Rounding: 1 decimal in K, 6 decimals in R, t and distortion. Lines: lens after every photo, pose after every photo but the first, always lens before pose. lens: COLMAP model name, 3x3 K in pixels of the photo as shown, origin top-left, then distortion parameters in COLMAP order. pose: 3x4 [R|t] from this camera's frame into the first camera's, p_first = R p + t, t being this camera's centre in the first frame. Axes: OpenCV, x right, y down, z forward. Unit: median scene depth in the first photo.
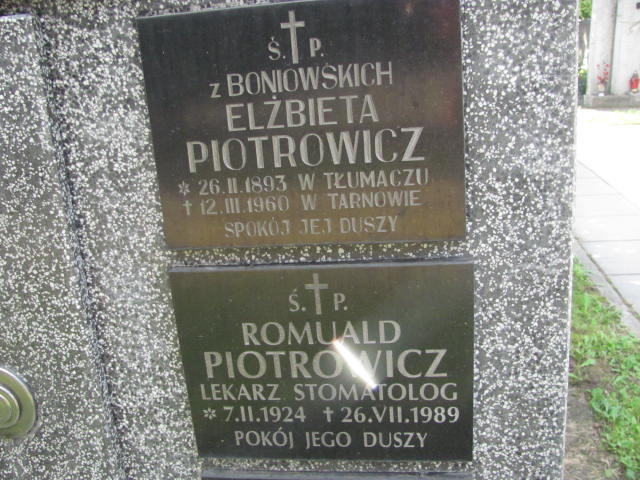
lens RADIAL K [[674.3, 0, 320.0], [0, 674.3, 240.0], [0, 0, 1]] dist [-0.143580, 0.014082]
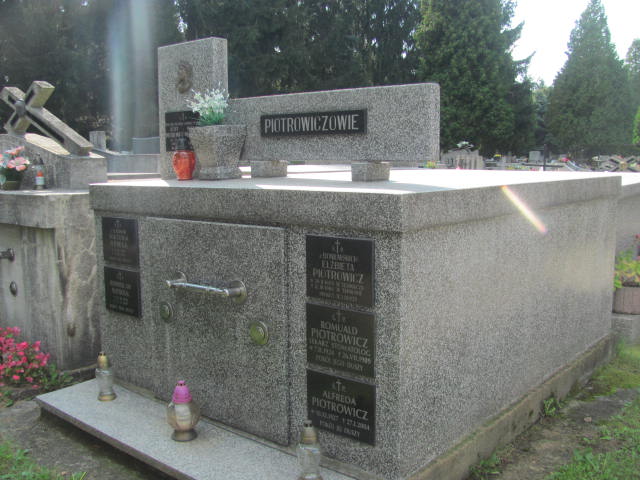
lens RADIAL K [[674.3, 0, 320.0], [0, 674.3, 240.0], [0, 0, 1]] dist [-0.143580, 0.014082]
pose [[0.846628, 0.137492, -0.514118, 1.698893], [-0.208096, 0.974663, -0.082027, 0.001412], [0.489814, 0.176432, 0.853788, -2.164014]]
